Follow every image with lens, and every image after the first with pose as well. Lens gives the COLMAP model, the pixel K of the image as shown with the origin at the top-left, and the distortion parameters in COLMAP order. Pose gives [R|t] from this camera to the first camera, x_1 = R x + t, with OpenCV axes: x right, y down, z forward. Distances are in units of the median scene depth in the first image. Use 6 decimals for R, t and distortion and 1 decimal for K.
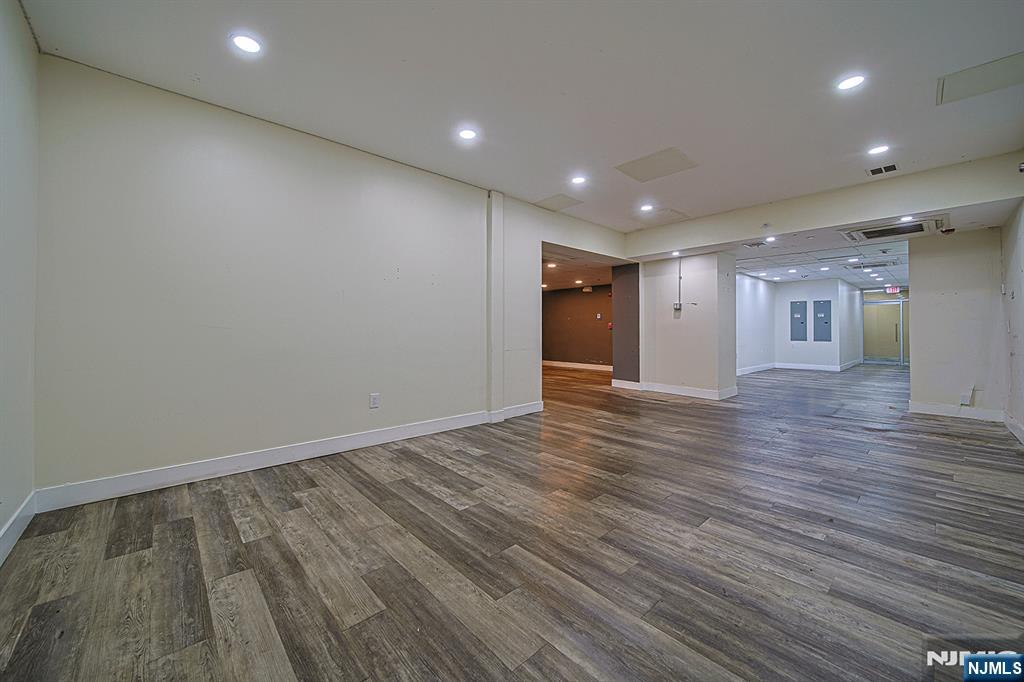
lens RADIAL K [[388.5, 0, 492.1], [0, 388.5, 325.9], [0, 0, 1]] dist [-0.002954, -0.000256]
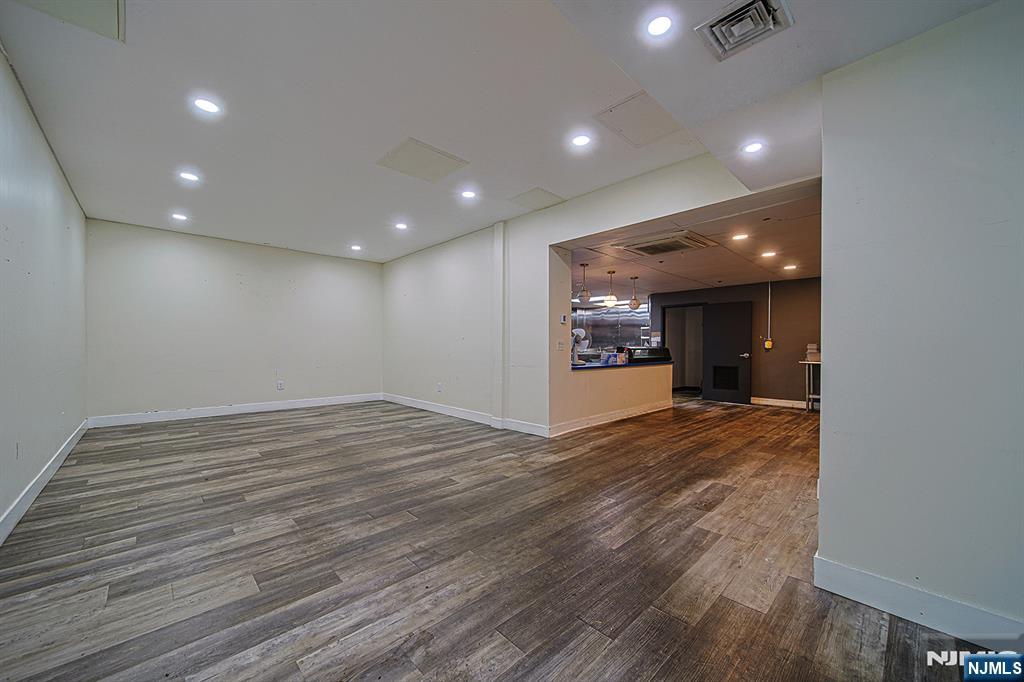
lens RADIAL K [[388.5, 0, 514.0], [0, 388.5, 339.8], [0, 0, 1]] dist [-0.002954, -0.000256]
pose [[0.047376, -0.018619, -0.998704, 1.802012], [0.006309, 0.999812, -0.018341, 0.022469], [0.998857, -0.005432, 0.047485, 1.577359]]
